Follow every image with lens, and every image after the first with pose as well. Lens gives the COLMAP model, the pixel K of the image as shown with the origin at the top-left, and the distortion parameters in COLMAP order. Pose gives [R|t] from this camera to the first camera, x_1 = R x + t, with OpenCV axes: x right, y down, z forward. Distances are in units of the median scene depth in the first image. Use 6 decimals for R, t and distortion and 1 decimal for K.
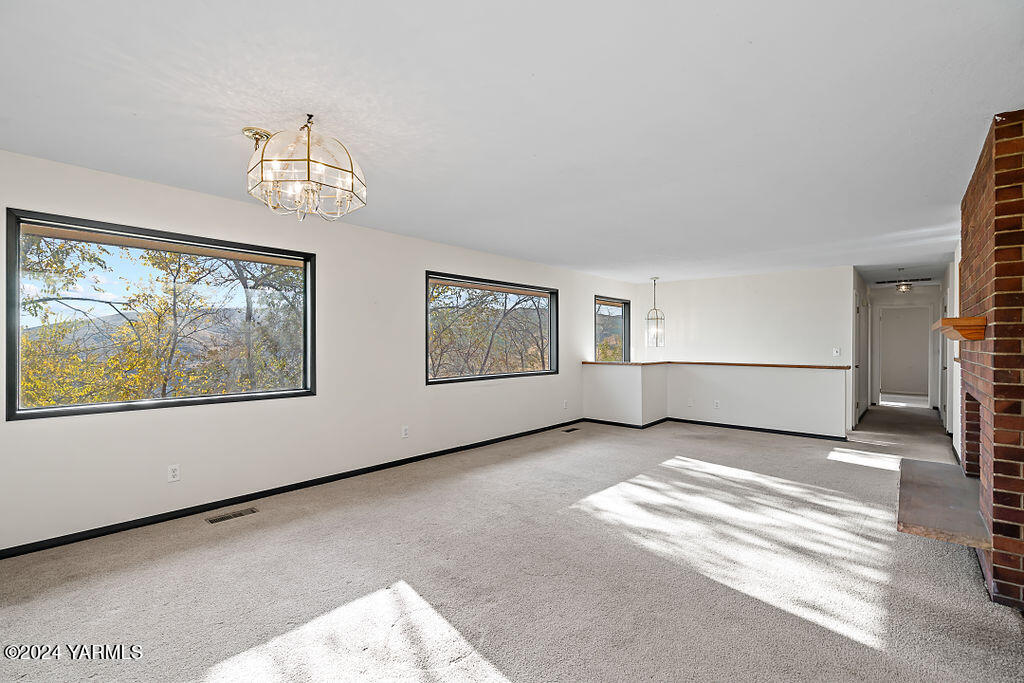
lens RADIAL K [[455.6, 0, 499.8], [0, 455.6, 342.7], [0, 0, 1]] dist [-0.107998, 0.079998]
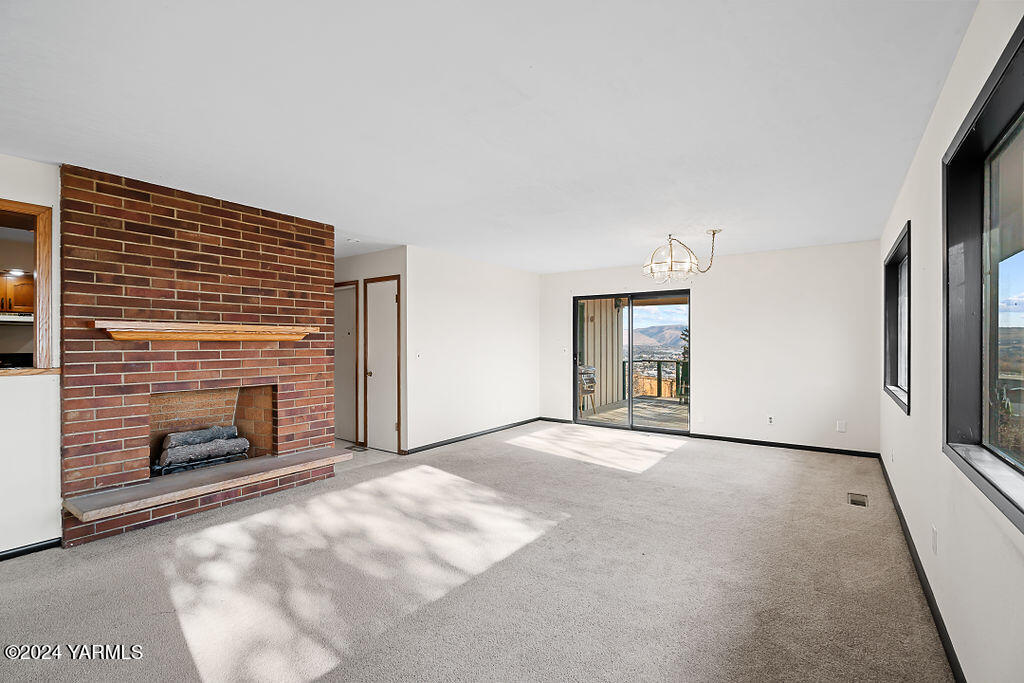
lens RADIAL K [[459.8, 0, 512.0], [0, 459.8, 341.5], [0, 0, 1]] dist [0.000365, 0.000379]
pose [[-0.992855, -0.000074, -0.119327, 0.356757], [0.000258, 0.999996, -0.002770, 0.002639], [0.119326, -0.002781, -0.992851, 1.912357]]
